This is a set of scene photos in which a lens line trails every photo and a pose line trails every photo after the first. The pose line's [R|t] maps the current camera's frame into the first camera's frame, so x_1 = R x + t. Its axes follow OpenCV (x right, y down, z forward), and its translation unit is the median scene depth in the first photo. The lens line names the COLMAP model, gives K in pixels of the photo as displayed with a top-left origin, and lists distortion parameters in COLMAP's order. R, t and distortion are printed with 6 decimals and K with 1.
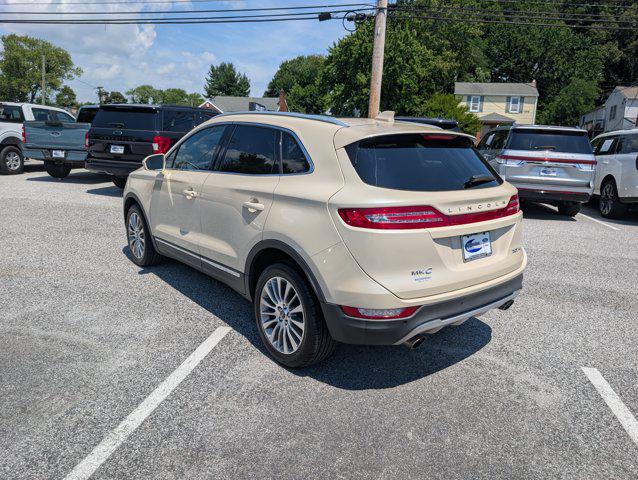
lens RADIAL K [[468.1, 0, 325.5], [0, 468.1, 234.2], [0, 0, 1]] dist [0.012639, -0.004878]
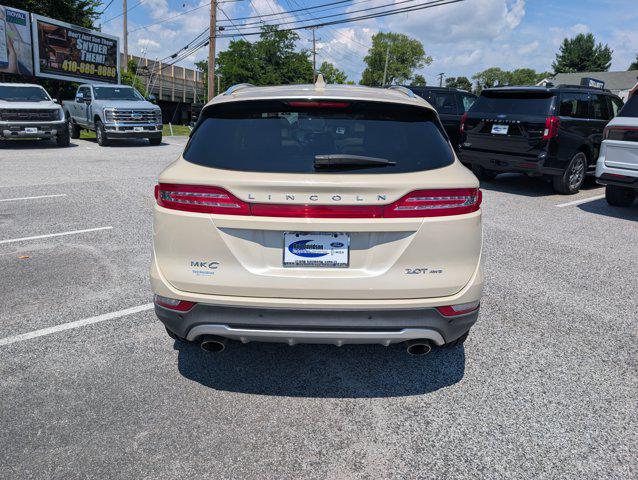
lens RADIAL K [[469.0, 0, 319.0], [0, 469.0, 240.0], [0, 0, 1]] dist [0.008041, -0.004318]
pose [[0.753435, 0.152459, -0.639603, 0.063049], [-0.124673, 0.988225, 0.088696, -0.004501], [0.645594, 0.012915, 0.763571, 0.033919]]
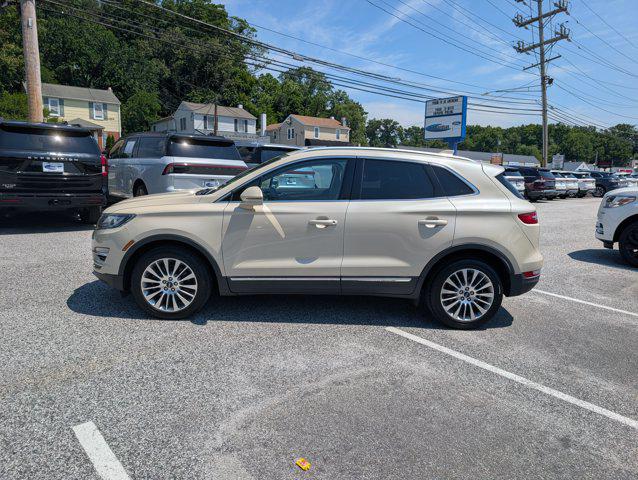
lens RADIAL K [[469.0, 0, 319.0], [0, 469.0, 240.0], [0, 0, 1]] dist [0.008041, -0.004318]
pose [[0.615136, -0.147565, 0.774488, -0.119115], [0.144675, 0.986775, 0.073104, -0.013308], [-0.775033, 0.067080, 0.628350, 0.035660]]
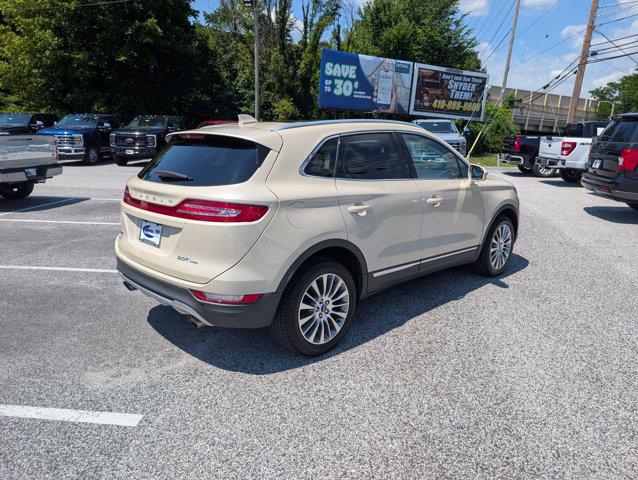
lens RADIAL K [[469.0, 0, 319.0], [0, 469.0, 240.0], [0, 0, 1]] dist [0.008041, -0.004318]
pose [[0.057614, 0.180249, -0.981932, 0.113720], [-0.212837, 0.963172, 0.164317, -0.017887], [0.975388, 0.199525, 0.093856, 0.101309]]
